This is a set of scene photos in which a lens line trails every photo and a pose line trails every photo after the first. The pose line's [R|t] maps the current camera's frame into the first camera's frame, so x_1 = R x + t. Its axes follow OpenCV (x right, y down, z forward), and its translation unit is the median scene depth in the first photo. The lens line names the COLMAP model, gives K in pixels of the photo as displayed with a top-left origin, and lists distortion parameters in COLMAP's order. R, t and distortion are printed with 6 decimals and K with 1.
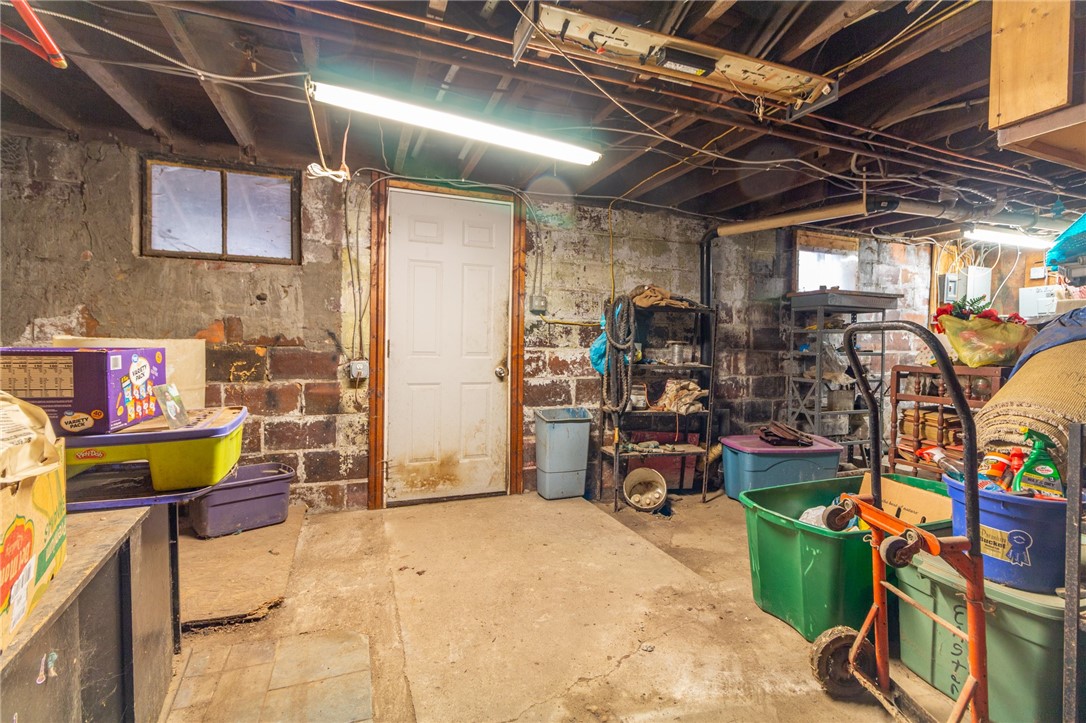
lens RADIAL K [[498.7, 0, 546.2], [0, 498.7, 356.0], [0, 0, 1]] dist [0.002501, 0.000243]
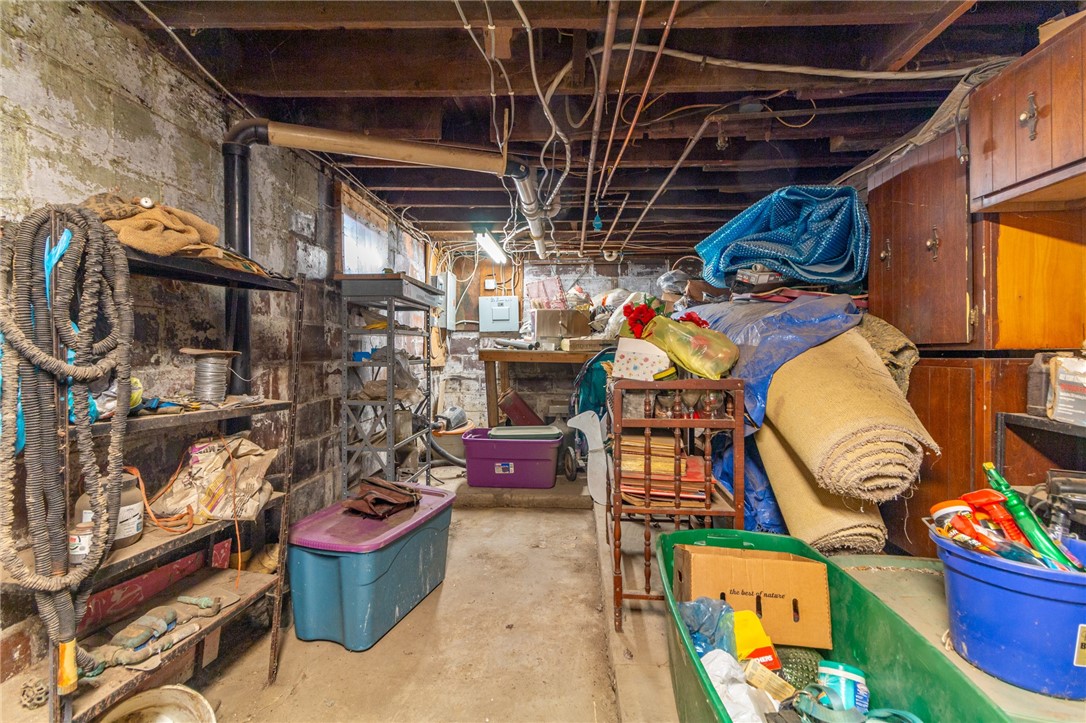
lens RADIAL K [[498.7, 0, 539.4], [0, 498.7, 352.9], [0, 0, 1]] dist [0.002501, 0.000243]
pose [[0.405903, -0.019588, 0.913706, -0.012458], [0.029416, 0.999532, 0.008360, -0.019871], [-0.913442, 0.023484, 0.406290, 0.519865]]
